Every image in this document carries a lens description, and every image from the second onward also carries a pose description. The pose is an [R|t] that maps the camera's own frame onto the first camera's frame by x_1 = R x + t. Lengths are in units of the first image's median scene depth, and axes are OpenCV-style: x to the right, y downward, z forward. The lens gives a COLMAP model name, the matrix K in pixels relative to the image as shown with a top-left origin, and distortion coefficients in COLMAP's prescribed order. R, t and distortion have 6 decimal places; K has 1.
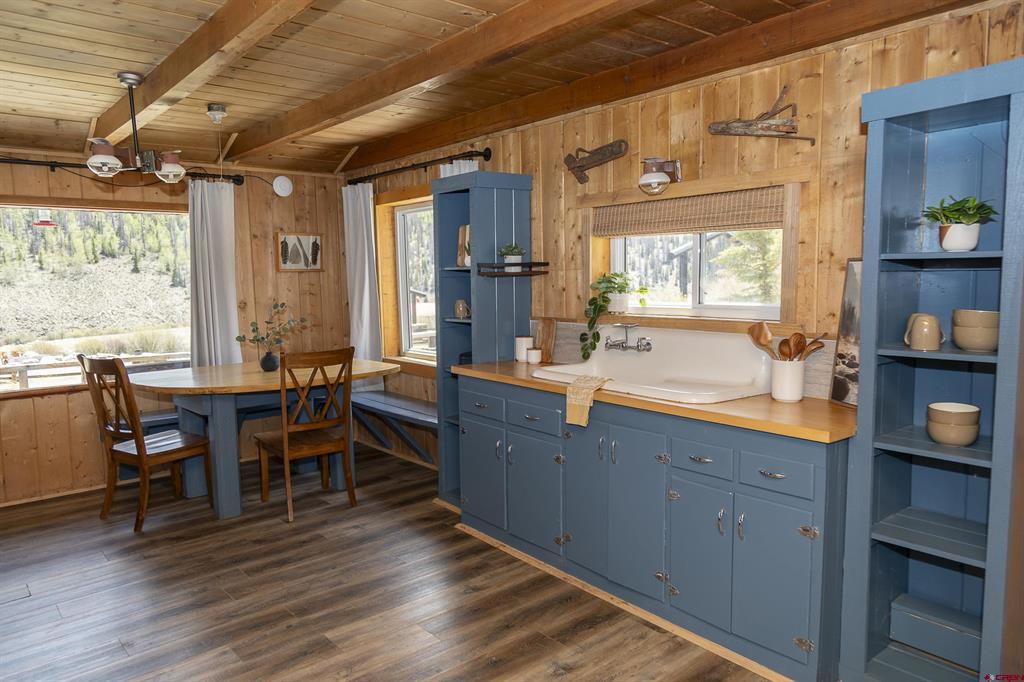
lens RADIAL K [[671.9, 0, 536.0], [0, 671.9, 355.1], [0, 0, 1]] dist [0.012646, 0.009235]
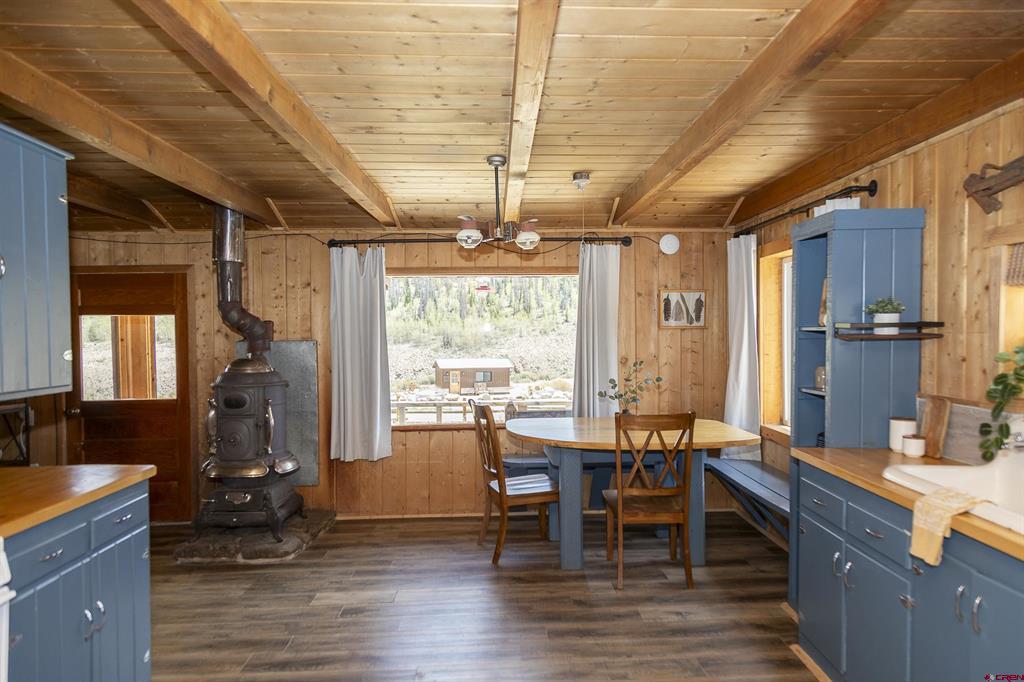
lens RADIAL K [[671.9, 0, 540.2], [0, 671.9, 355.5], [0, 0, 1]] dist [0.012646, 0.009235]
pose [[0.790413, 0.036076, -0.611512, 0.122051], [-0.083660, 0.995268, -0.049420, -0.027120], [0.606835, 0.090222, 0.789690, 0.145067]]
